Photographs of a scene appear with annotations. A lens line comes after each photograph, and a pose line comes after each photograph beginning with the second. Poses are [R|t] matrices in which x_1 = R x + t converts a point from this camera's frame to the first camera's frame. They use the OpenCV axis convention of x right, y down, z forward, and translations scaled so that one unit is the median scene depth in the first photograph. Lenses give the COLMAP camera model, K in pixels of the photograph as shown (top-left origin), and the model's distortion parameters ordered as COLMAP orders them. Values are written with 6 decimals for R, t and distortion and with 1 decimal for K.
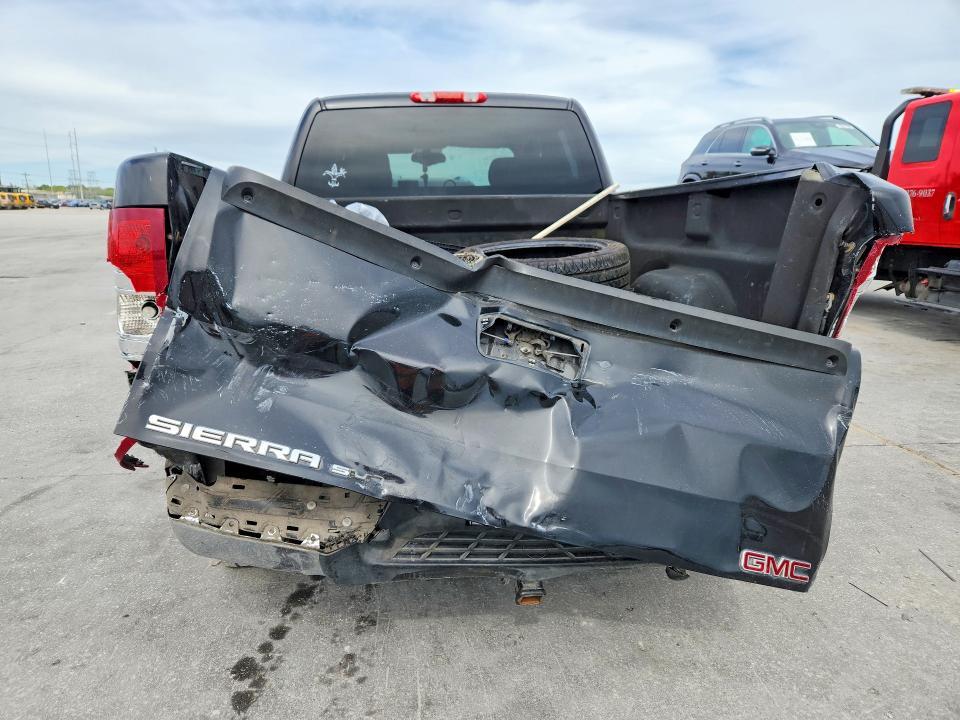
lens RADIAL K [[661.5, 0, 477.7], [0, 661.5, 367.8], [0, 0, 1]] dist [0.014152, -0.003876]
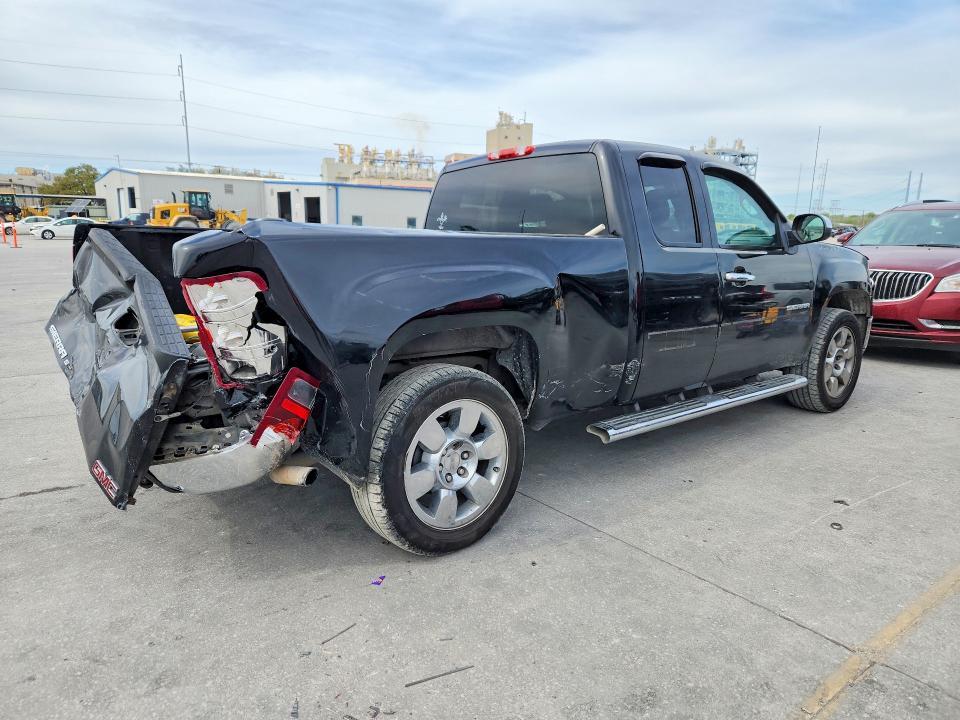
lens RADIAL K [[661.5, 0, 481.0], [0, 661.5, 359.6], [0, 0, 1]] dist [0.014152, -0.003876]
pose [[0.529486, 0.162886, -0.832534, 1.582294], [-0.204395, 0.976977, 0.061152, -0.187121], [0.823327, 0.137786, 0.550589, 0.602799]]
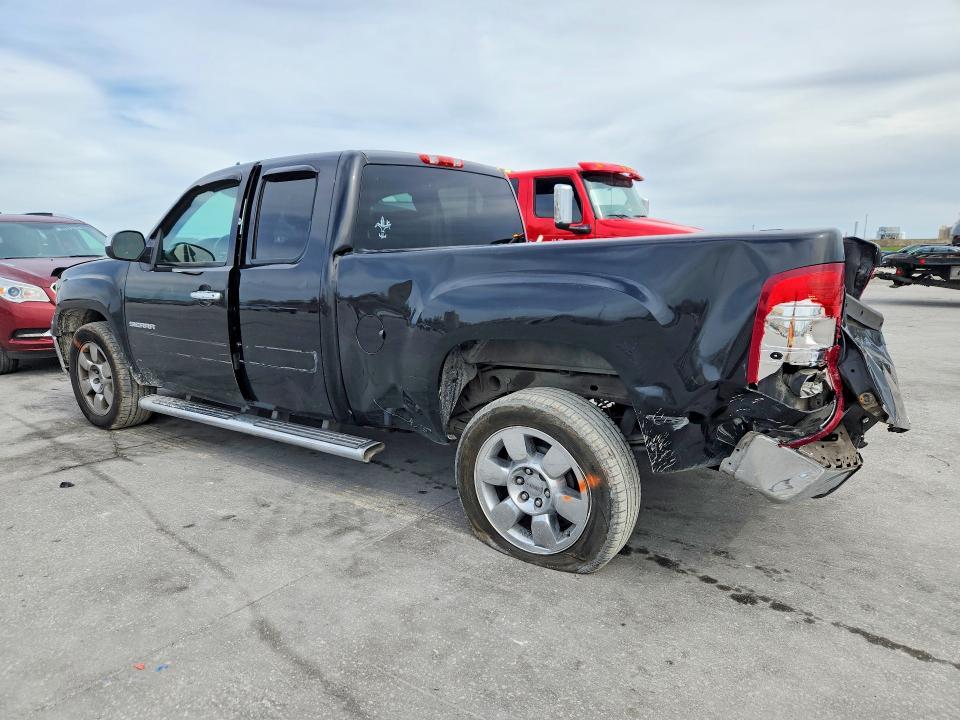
lens RADIAL K [[661.5, 0, 475.0], [0, 661.5, 357.8], [0, 0, 1]] dist [0.014152, -0.003876]
pose [[0.679796, -0.132223, 0.721384, -1.435012], [0.181842, 0.983288, 0.008870, -0.122217], [-0.710500, 0.125148, 0.692479, 0.348171]]
